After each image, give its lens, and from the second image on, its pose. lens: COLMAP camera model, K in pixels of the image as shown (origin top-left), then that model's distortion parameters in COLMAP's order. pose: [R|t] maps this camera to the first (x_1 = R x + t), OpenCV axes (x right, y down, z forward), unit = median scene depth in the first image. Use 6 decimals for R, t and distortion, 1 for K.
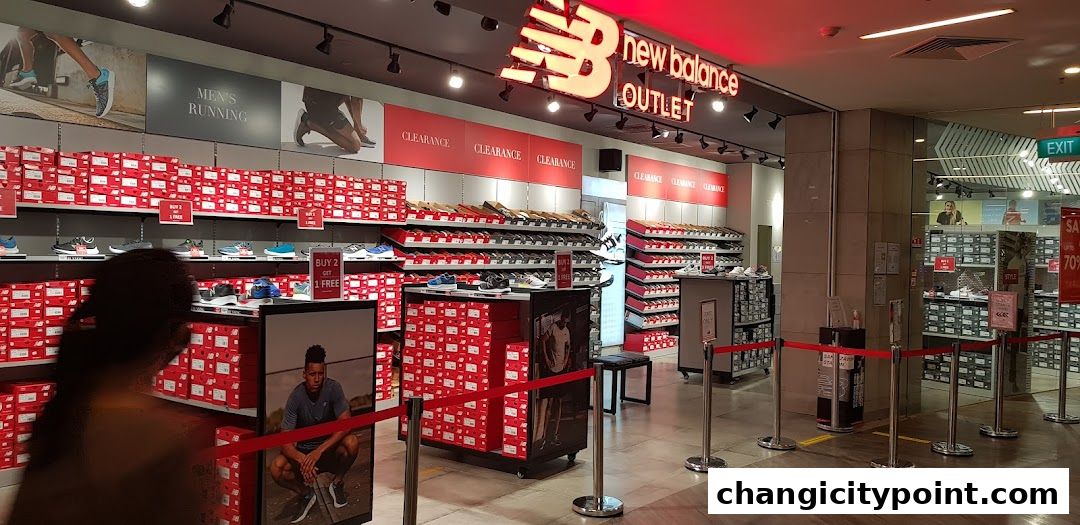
lens RADIAL K [[844.7, 0, 540.0], [0, 844.7, 262.5], [0, 0, 1]] dist [-0.001477, -0.001790]
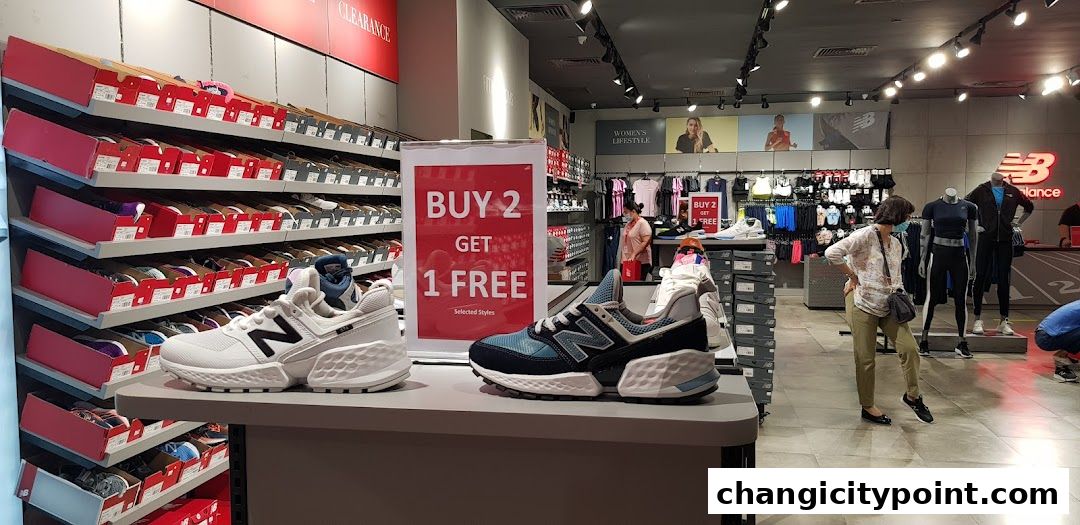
lens RADIAL K [[844.7, 0, 540.0], [0, 844.7, 262.5], [0, 0, 1]] dist [-0.001477, -0.001790]
pose [[0.905131, -0.054315, 0.421650, 0.127947], [0.030865, 0.997583, 0.062248, -0.003282], [-0.424012, -0.043328, 0.904620, 0.715488]]
